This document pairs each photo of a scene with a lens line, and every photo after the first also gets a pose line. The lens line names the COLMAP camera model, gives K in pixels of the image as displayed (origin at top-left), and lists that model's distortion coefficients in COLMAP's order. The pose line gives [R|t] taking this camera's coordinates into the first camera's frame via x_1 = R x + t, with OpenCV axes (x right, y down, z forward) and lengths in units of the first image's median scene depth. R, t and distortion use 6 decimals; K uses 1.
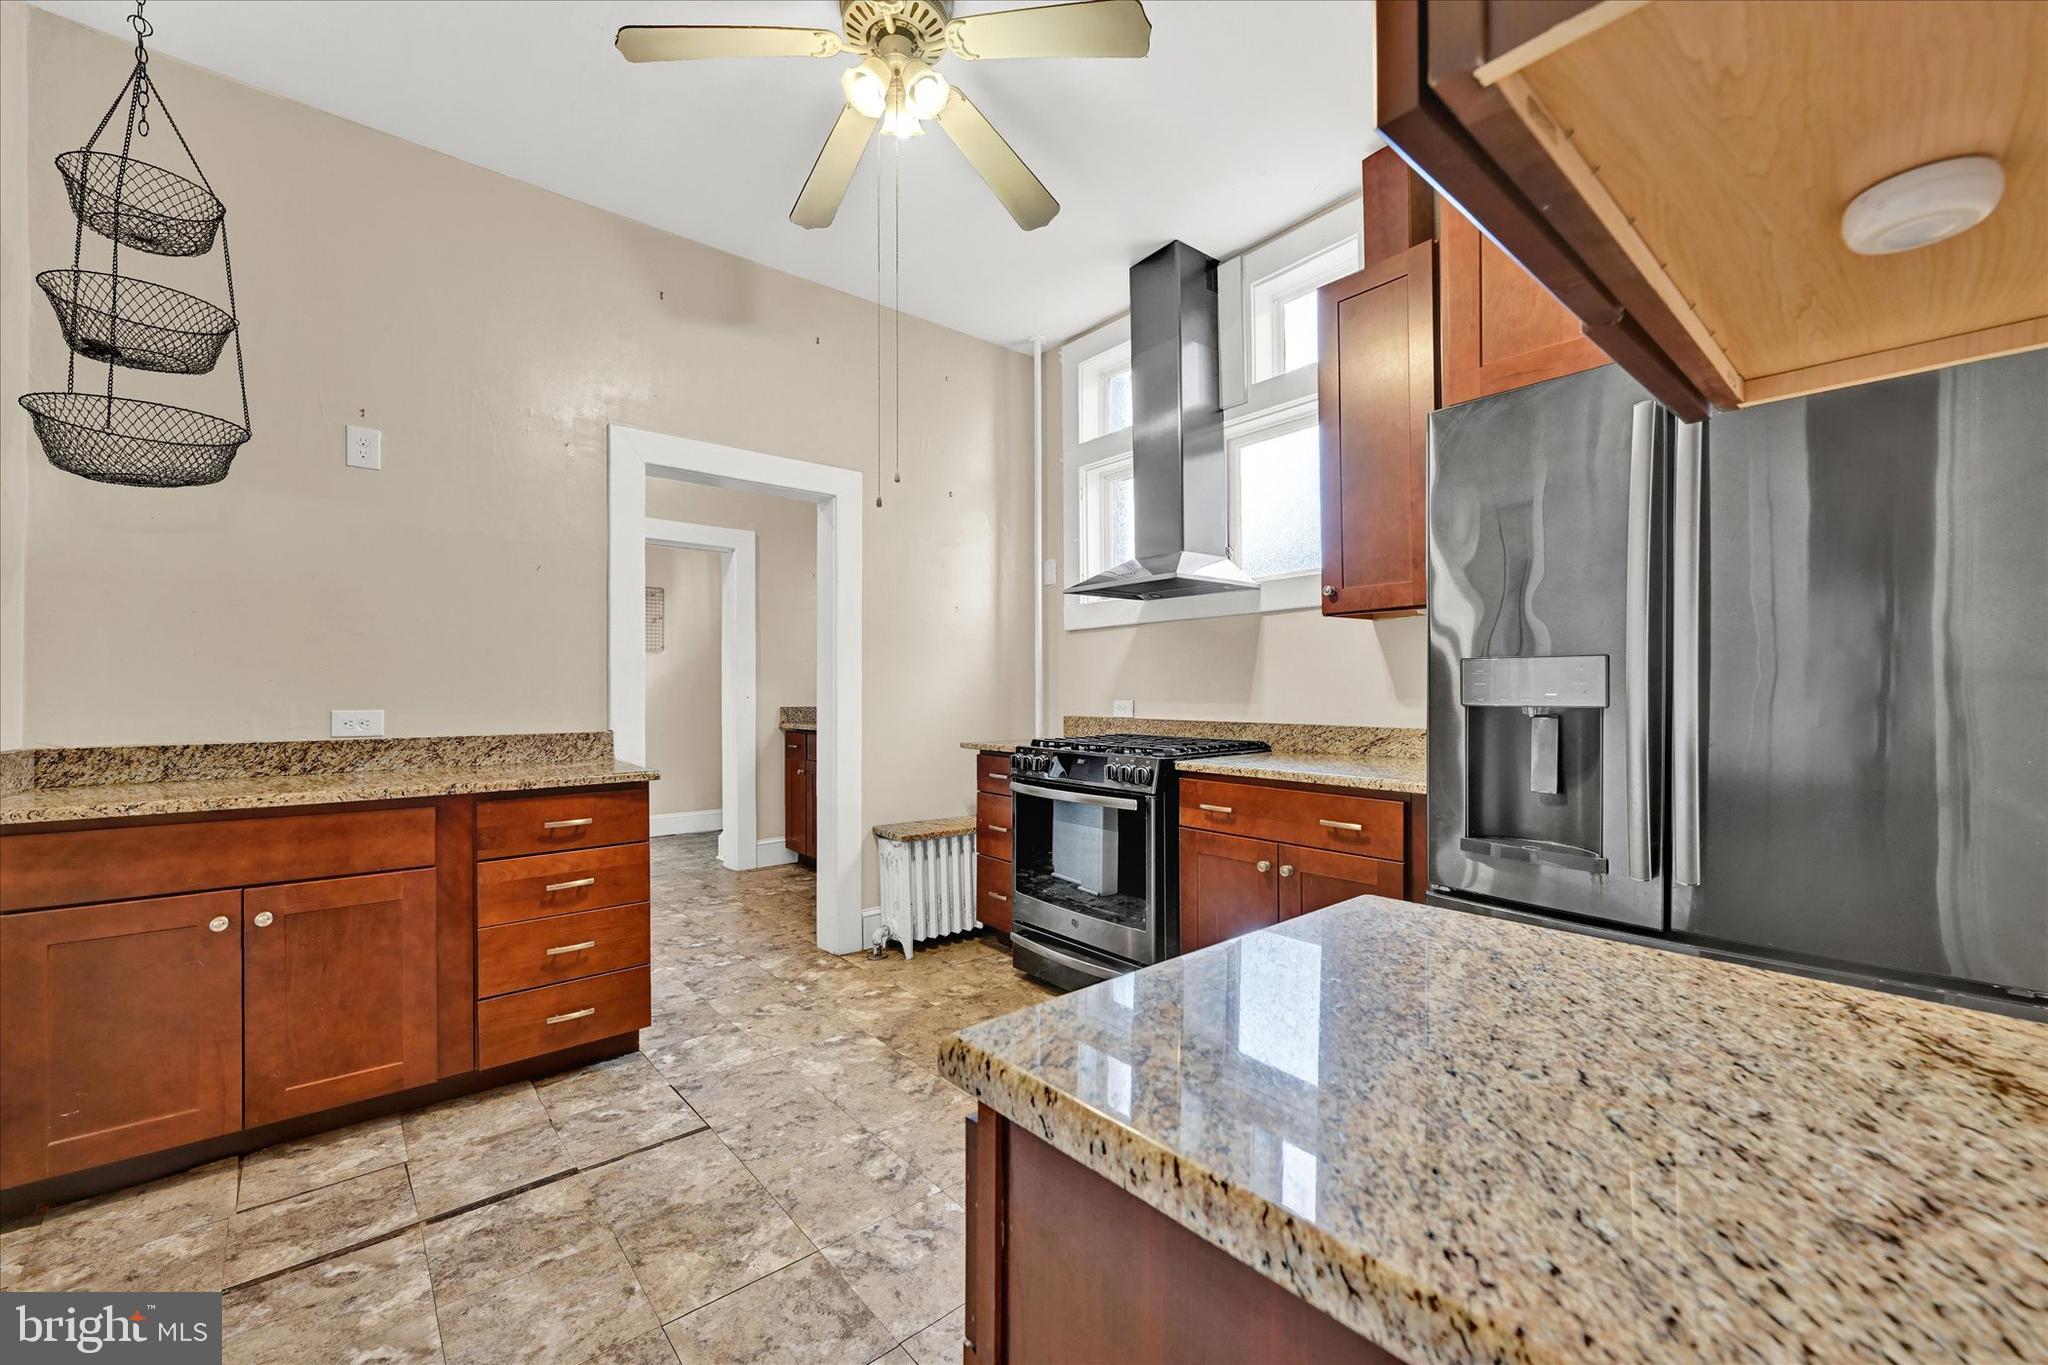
lens RADIAL K [[810.2, 0, 1032.8], [0, 810.2, 686.5], [0, 0, 1]] dist [-0.003478, -0.000456]
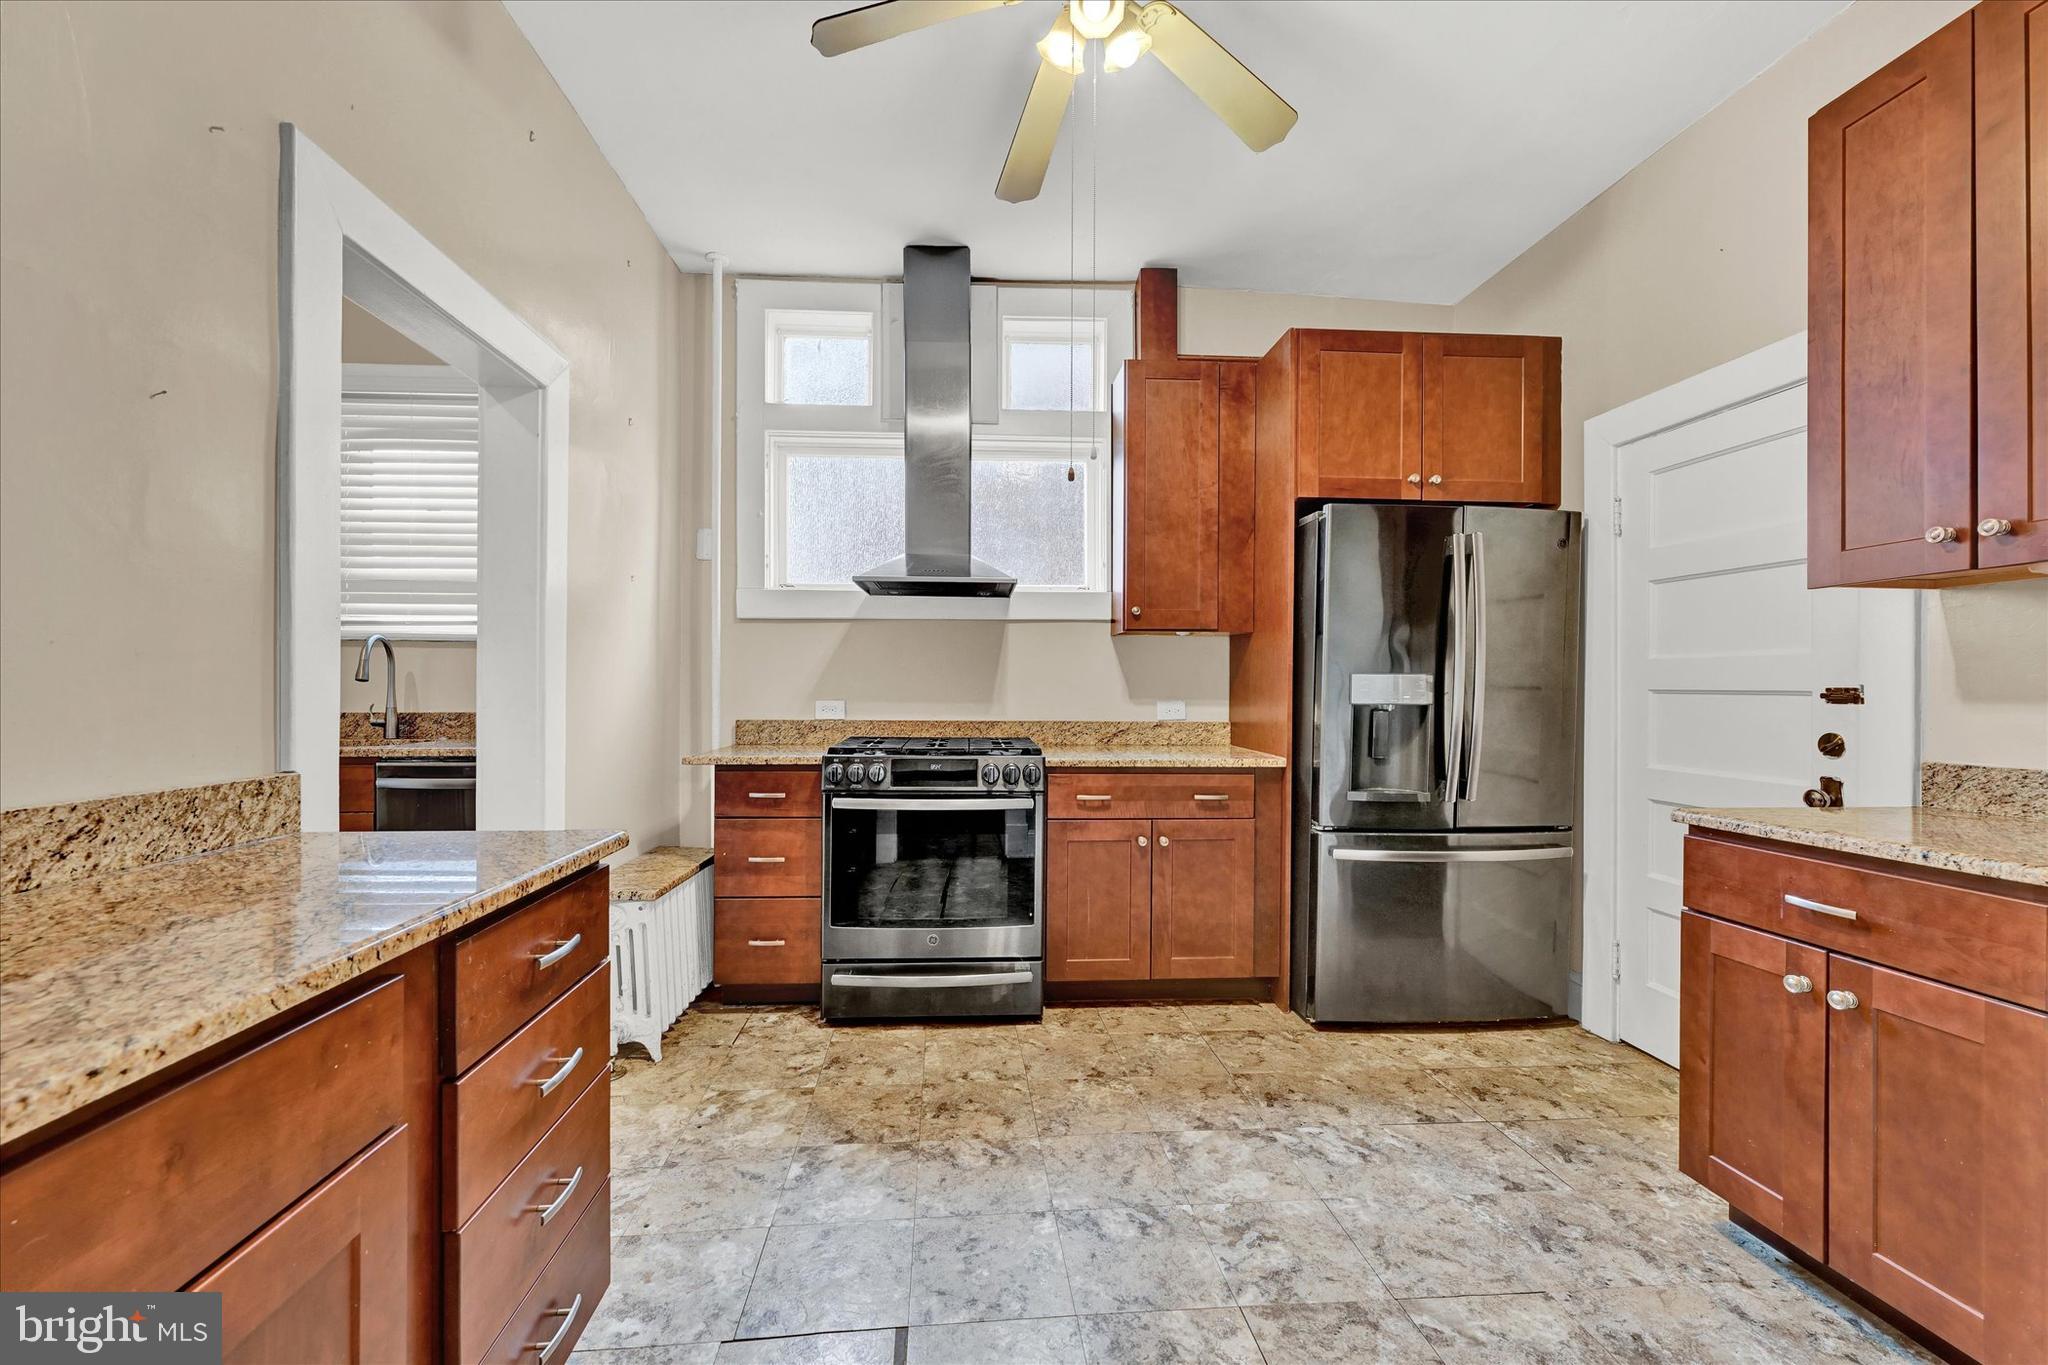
lens RADIAL K [[810.2, 0, 1021.2], [0, 810.2, 687.8], [0, 0, 1]] dist [-0.003478, -0.000456]
pose [[0.590473, 0.006840, 0.807028, -0.774619], [-0.010992, 0.999939, -0.000433, 0.000793], [-0.806983, -0.008615, 0.590512, 0.447448]]
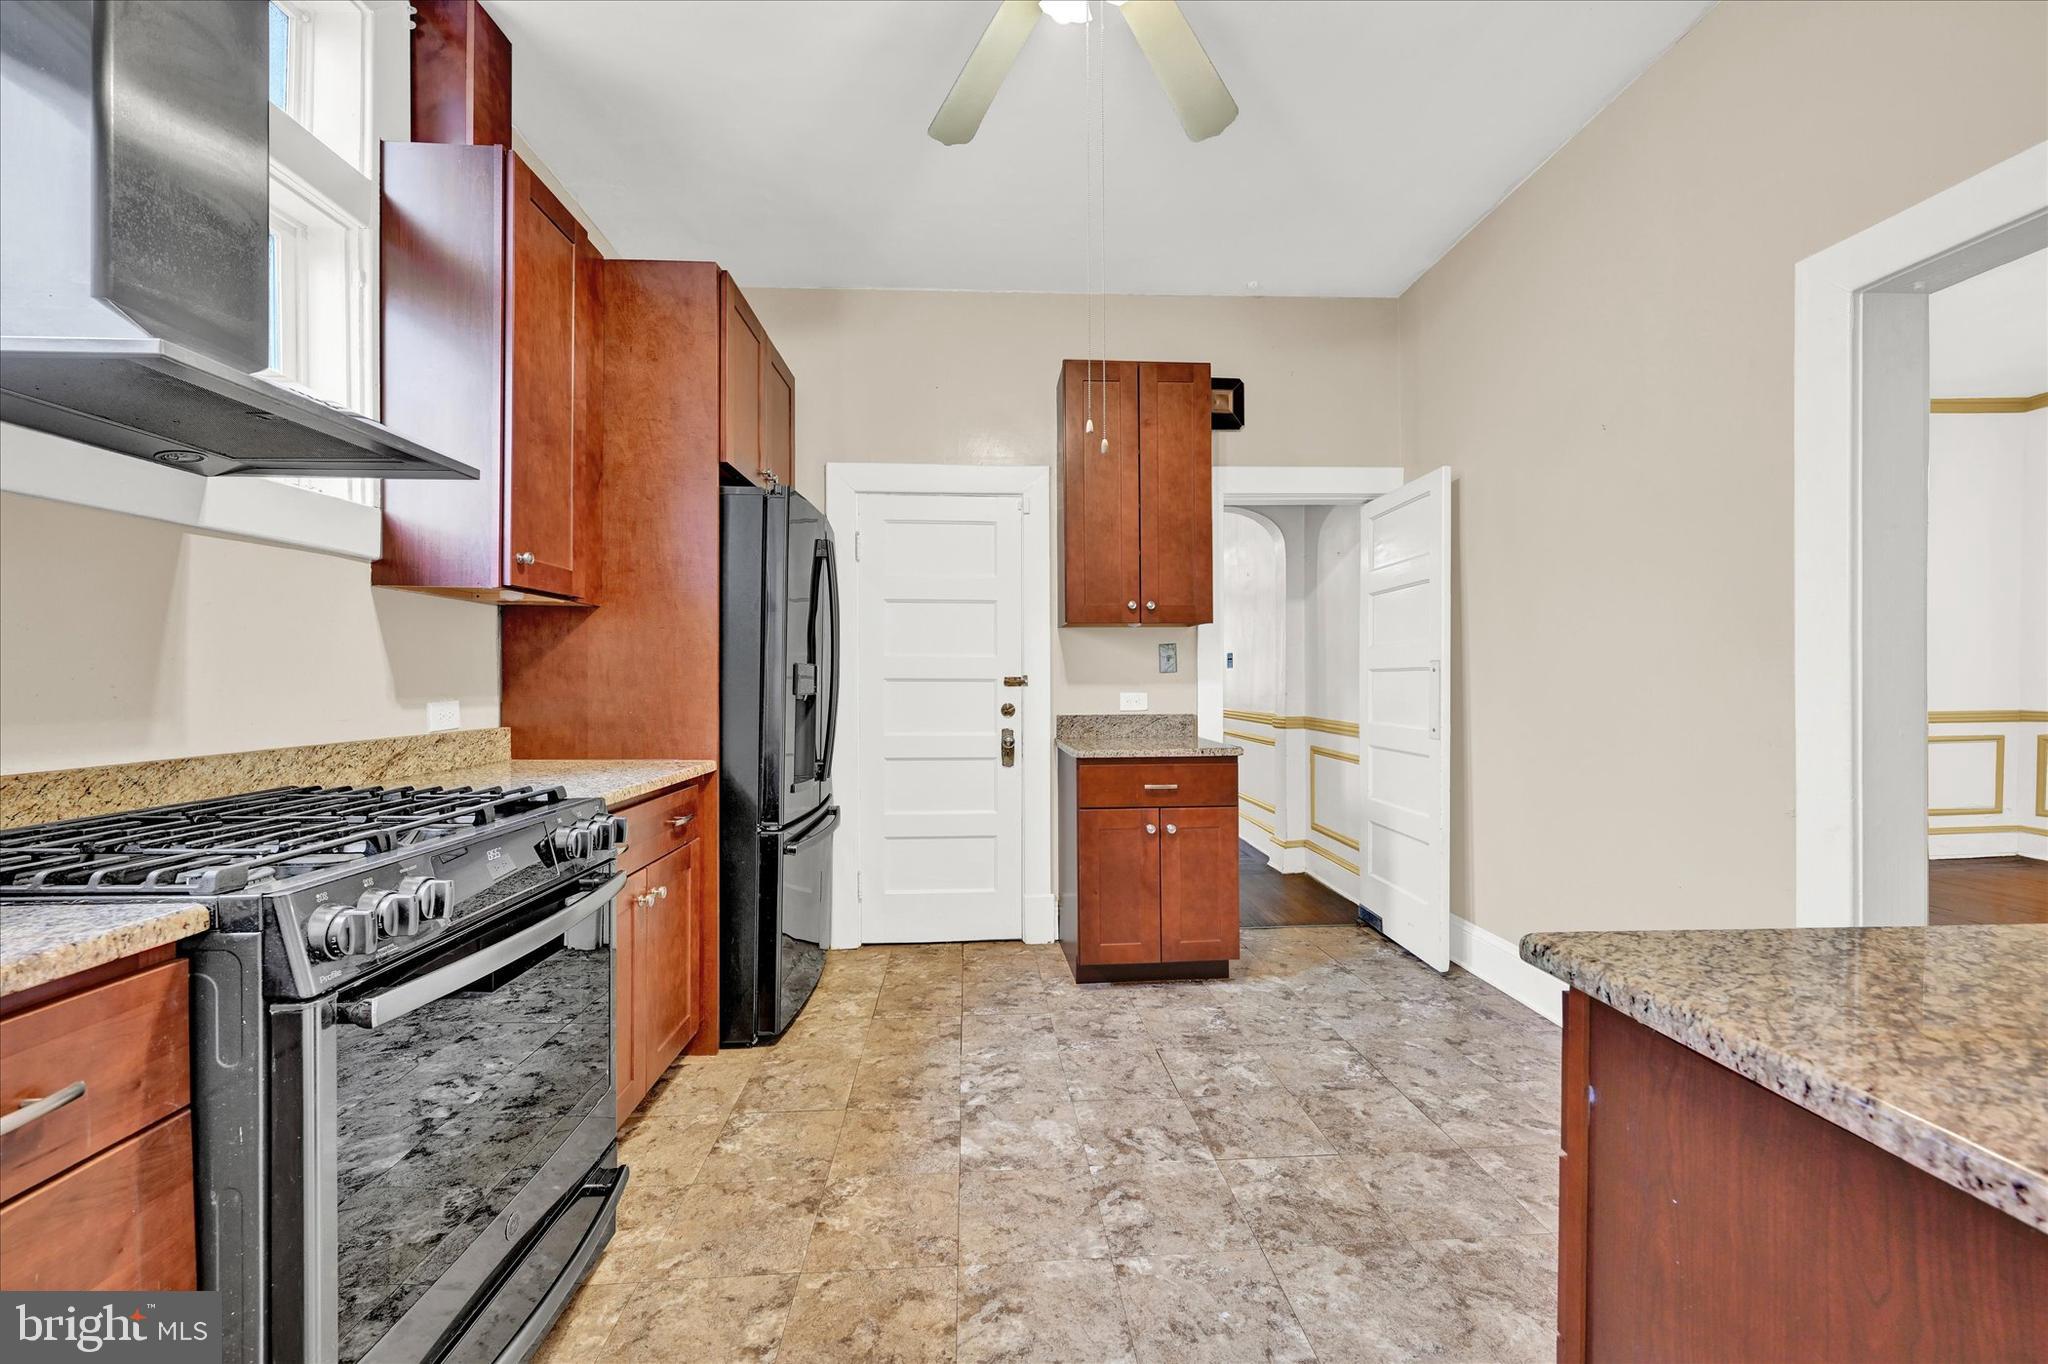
lens RADIAL K [[810.2, 0, 1009.1], [0, 810.2, 685.2], [0, 0, 1]] dist [-0.003478, -0.000456]
pose [[-0.783940, 0.000070, 0.620837, -0.510614], [0.001411, 0.999998, 0.001670, 0.003307], [-0.620835, 0.002185, -0.783938, 1.415983]]
